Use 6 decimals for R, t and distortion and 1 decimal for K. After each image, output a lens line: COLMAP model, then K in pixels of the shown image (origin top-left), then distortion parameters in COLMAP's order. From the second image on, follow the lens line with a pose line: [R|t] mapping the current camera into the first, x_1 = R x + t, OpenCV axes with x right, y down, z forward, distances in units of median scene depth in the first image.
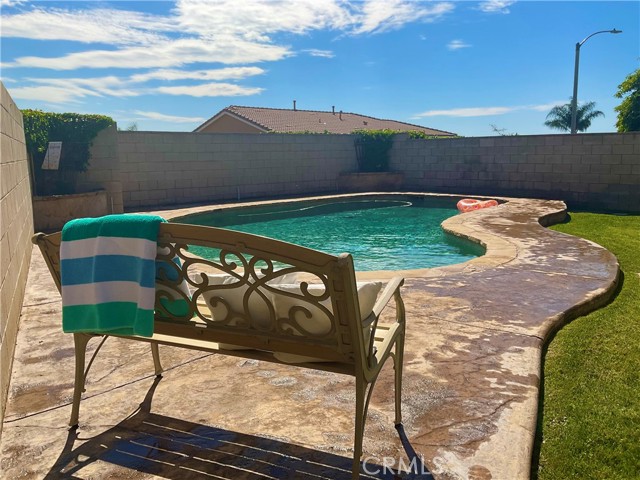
lens RADIAL K [[514.7, 0, 320.0], [0, 514.7, 240.0], [0, 0, 1]] dist [-0.003110, -0.004104]
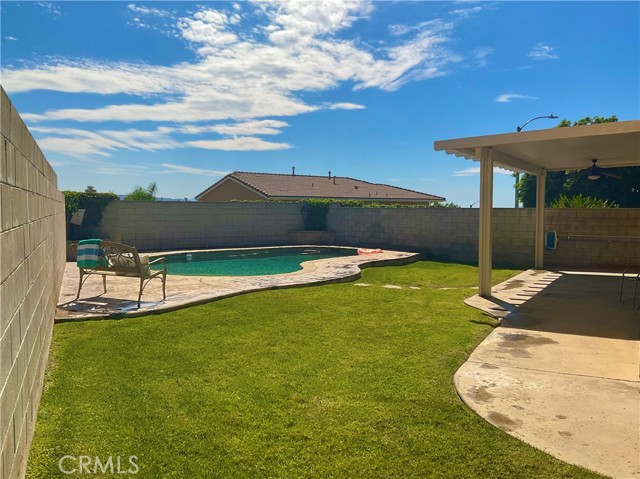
lens RADIAL K [[532.6, 0, 320.0], [0, 532.6, 239.5], [0, 0, 1]] dist [0.102582, -0.175280]
pose [[0.998088, 0.023063, -0.057353, 0.281162], [-0.029292, 0.993471, -0.110257, 0.061547], [0.054436, 0.111727, 0.992247, -0.535643]]
